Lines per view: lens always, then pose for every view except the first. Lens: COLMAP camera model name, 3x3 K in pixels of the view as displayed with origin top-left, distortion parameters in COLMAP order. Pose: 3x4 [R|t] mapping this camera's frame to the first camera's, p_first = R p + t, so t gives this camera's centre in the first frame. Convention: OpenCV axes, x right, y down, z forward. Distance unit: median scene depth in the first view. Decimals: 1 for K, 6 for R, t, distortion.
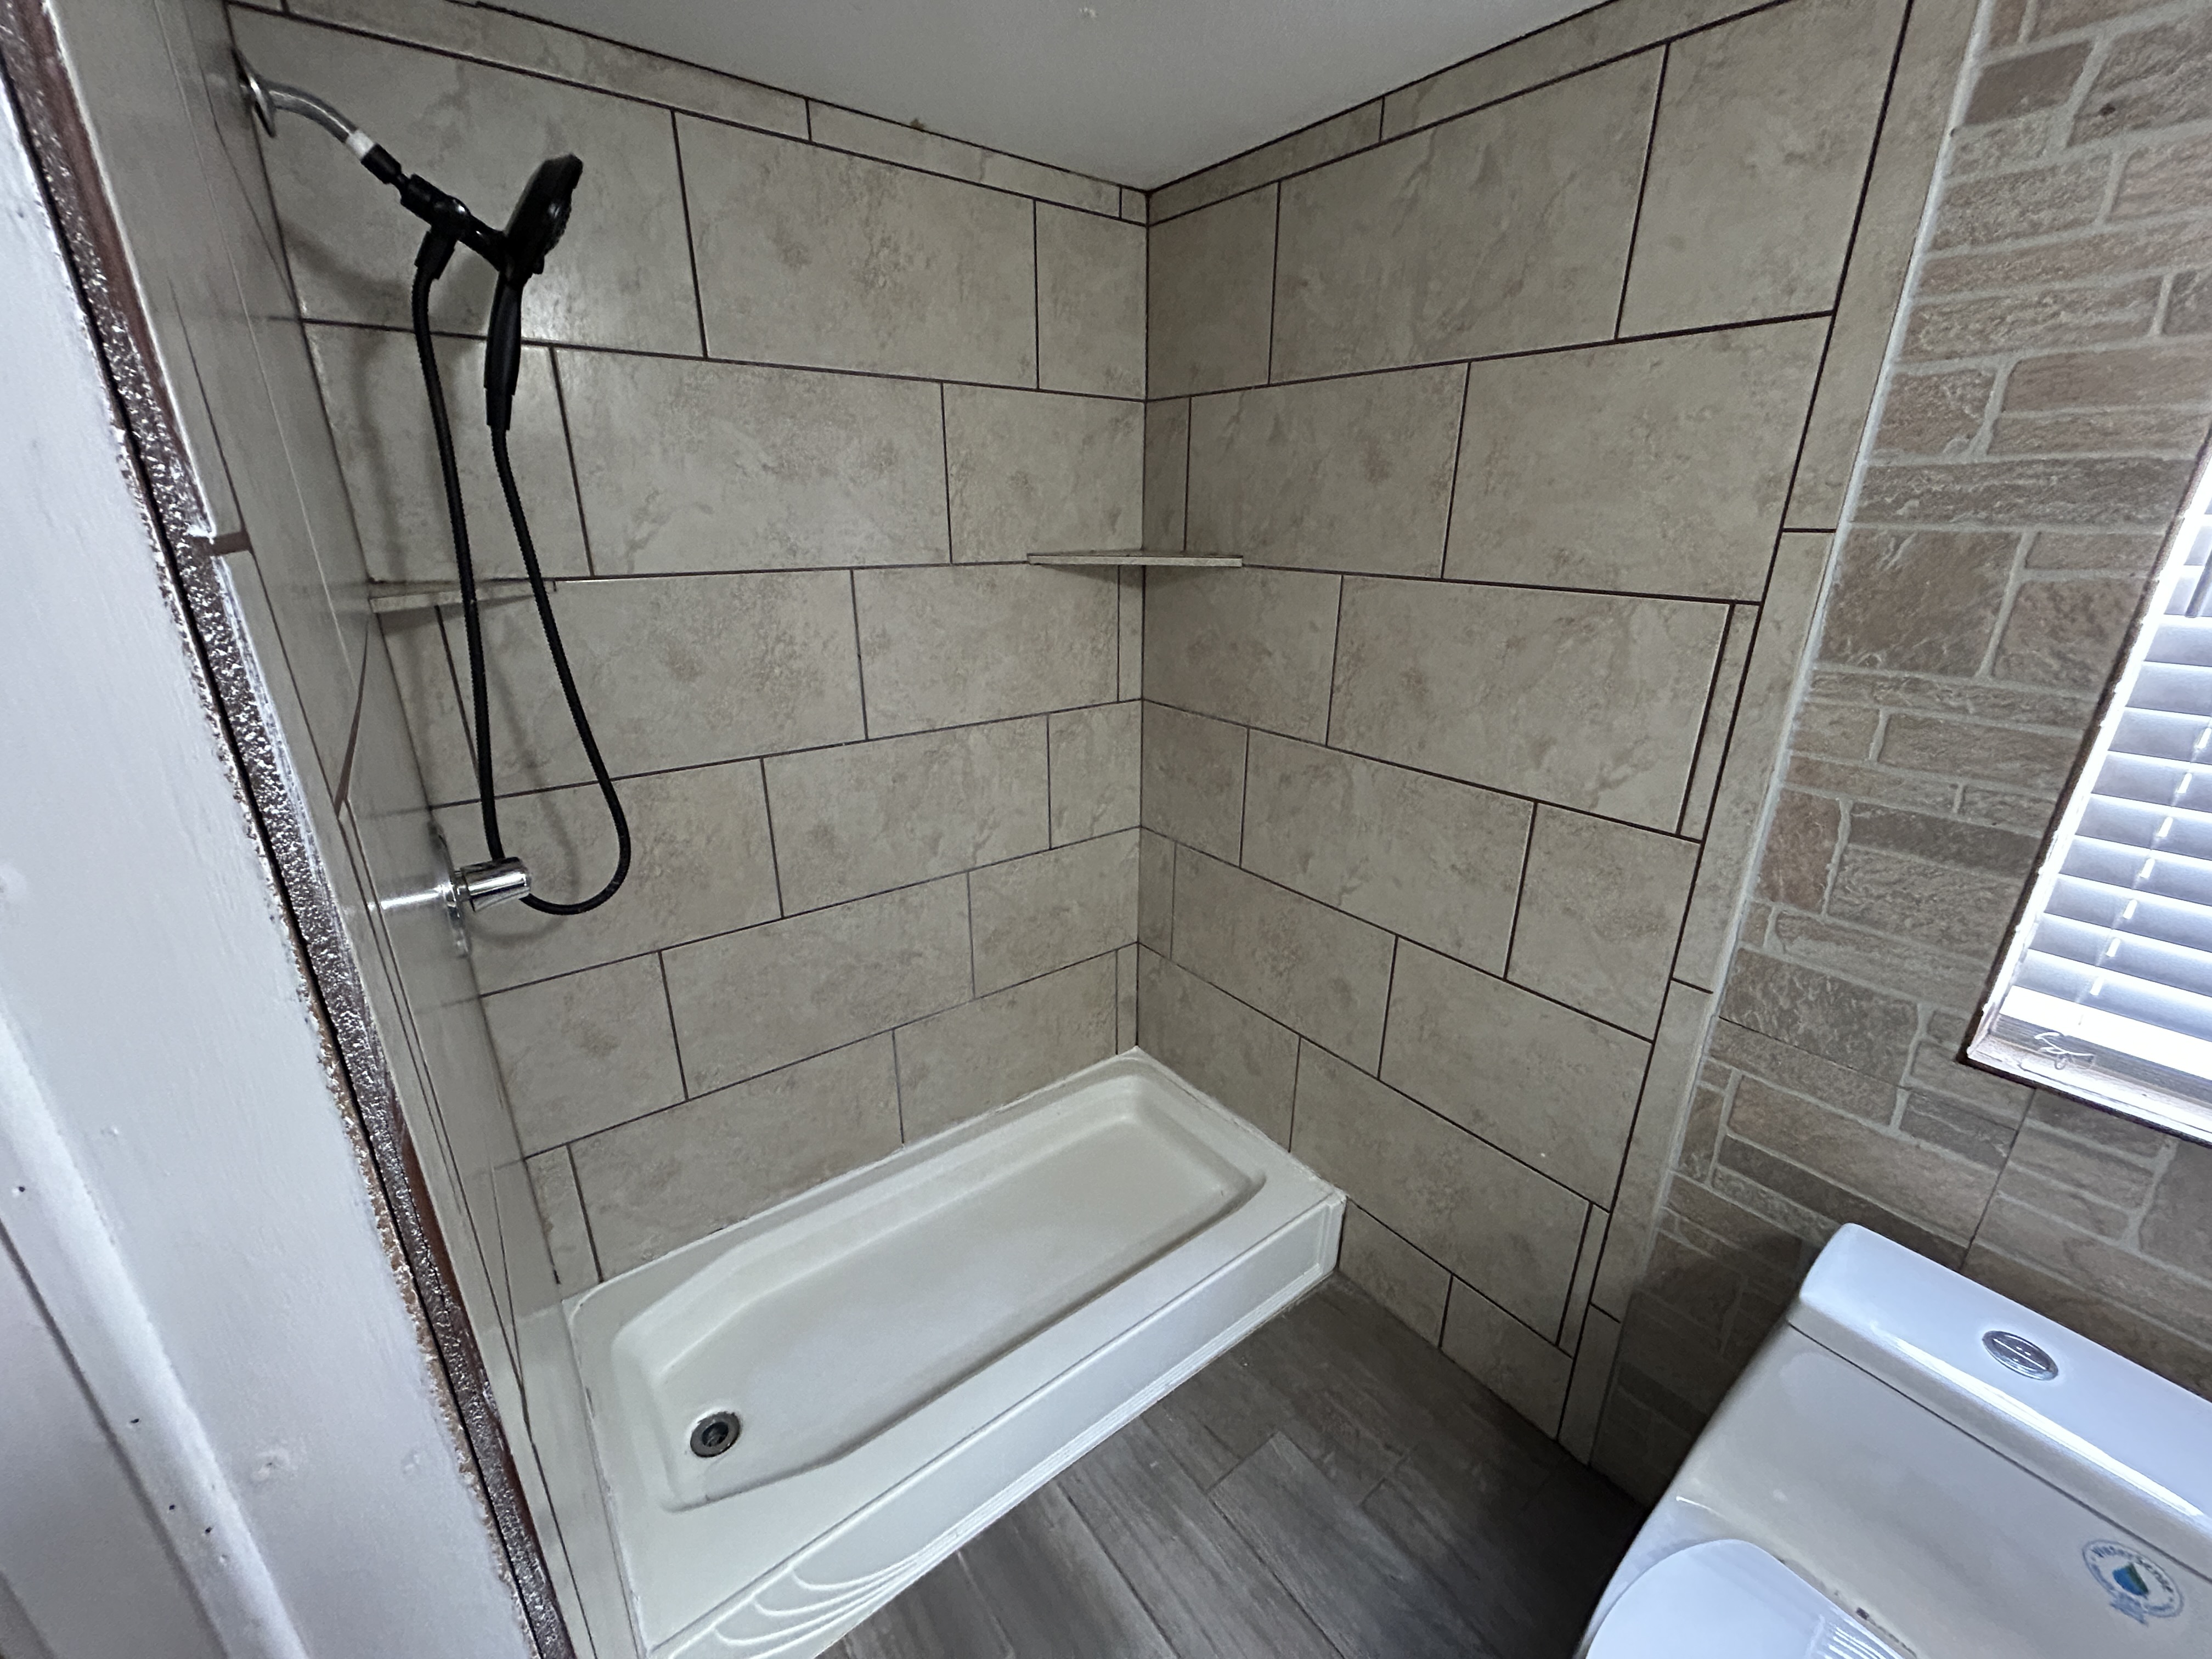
lens RADIAL K [[885.2, 0, 1106.0], [0, 885.2, 829.5], [0, 0, 1]] dist [-0.002869, -0.000034]
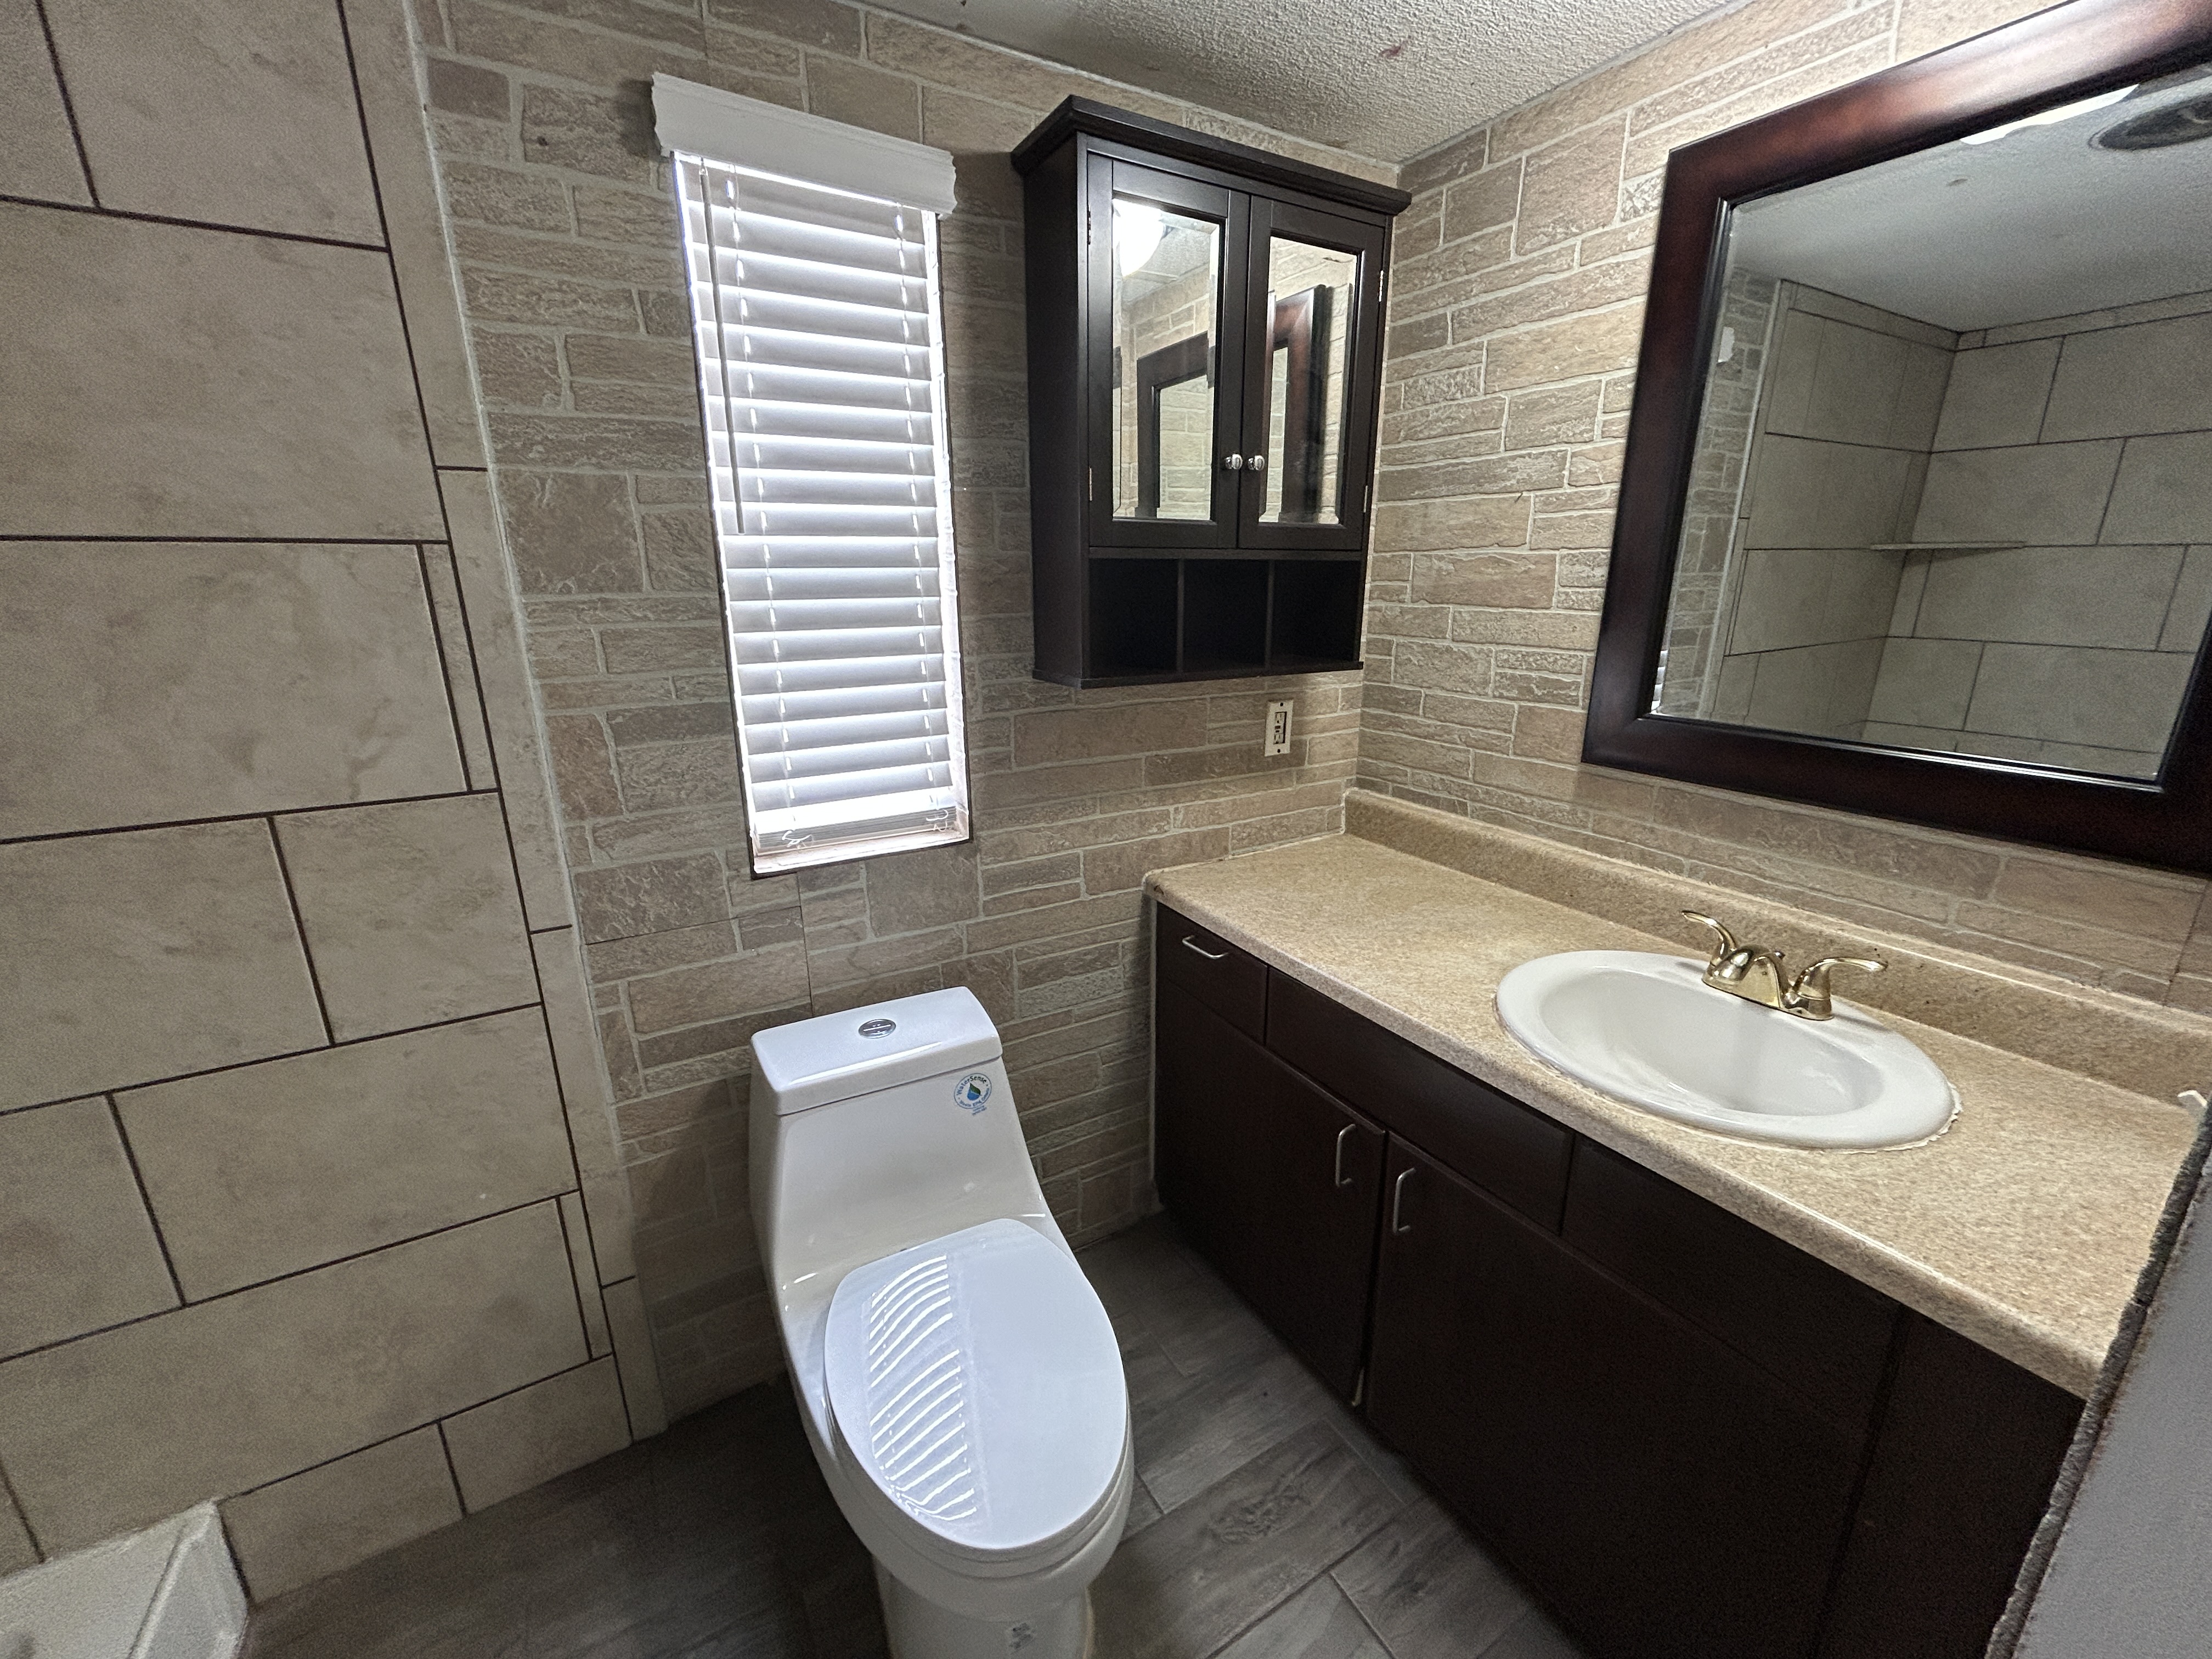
lens RADIAL K [[899.5, 0, 1106.0], [0, 899.5, 829.5], [0, 0, 1]] dist [0.002362, 0.000779]
pose [[0.130934, -0.284074, 0.949820, -0.220318], [0.341999, 0.912199, 0.225677, 0.064819], [-0.930534, 0.295289, 0.216591, 0.175659]]
